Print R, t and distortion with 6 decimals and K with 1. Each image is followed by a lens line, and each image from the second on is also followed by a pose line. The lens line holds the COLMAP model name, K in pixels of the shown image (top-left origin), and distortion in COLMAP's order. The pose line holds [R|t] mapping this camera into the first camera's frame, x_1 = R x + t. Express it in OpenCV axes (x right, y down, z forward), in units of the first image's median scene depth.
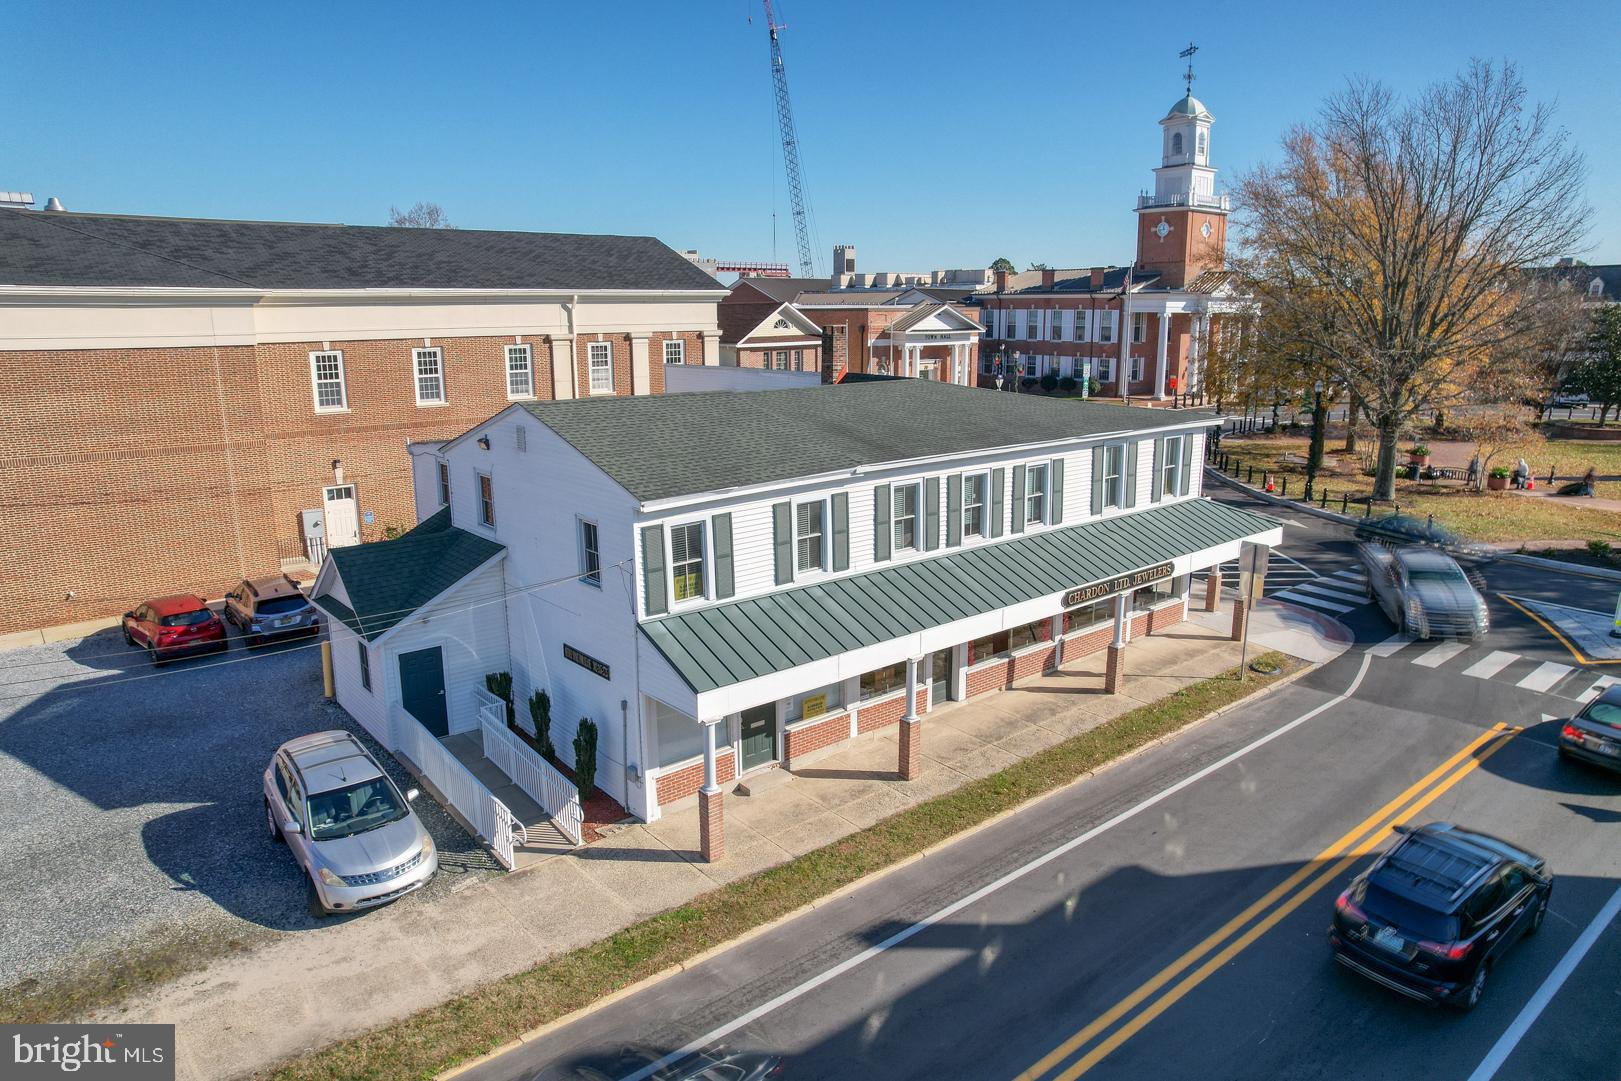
lens RADIAL K [[1045.8, 0, 810.5], [0, 1045.8, 540.5], [0, 0, 1]] dist [-0.083566, 0.072930]
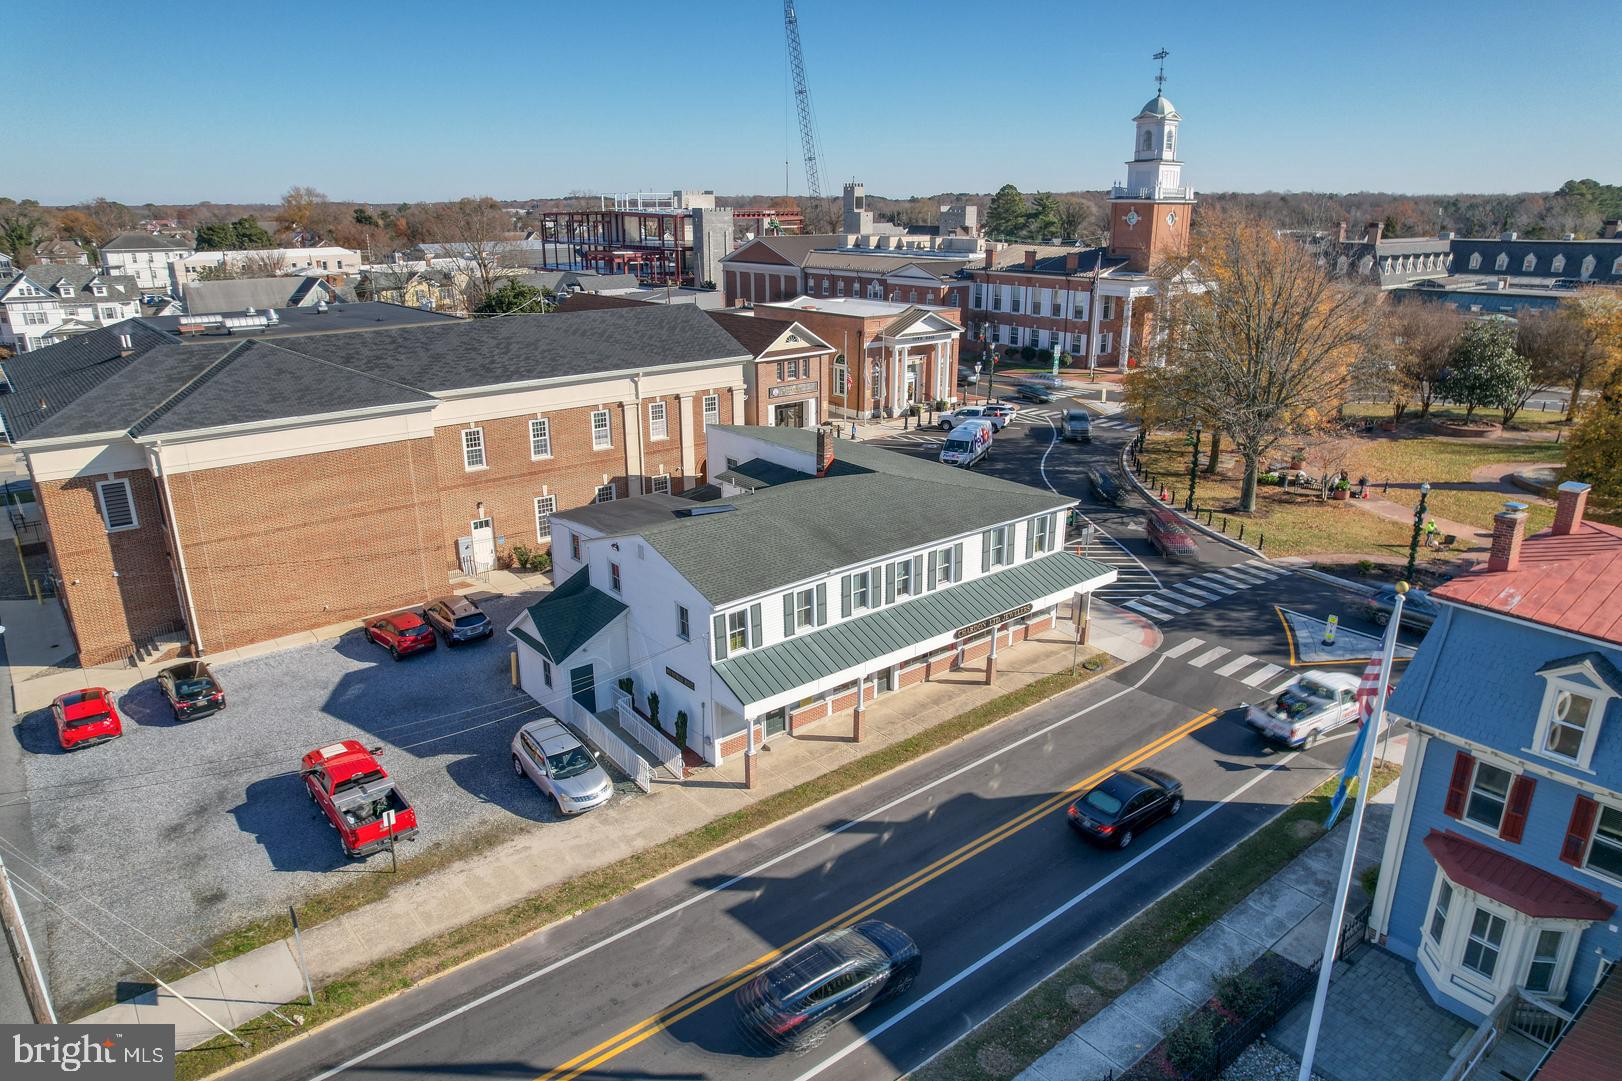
lens RADIAL K [[1032.5, 0, 812.5], [0, 1032.5, 546.6], [0, 0, 1]] dist [-0.071158, 0.064185]
pose [[0.999940, 0.005596, -0.009463, 0.027700], [-0.004610, 0.994861, 0.101140, -0.266295], [0.009980, -0.101091, 0.994827, -0.687187]]
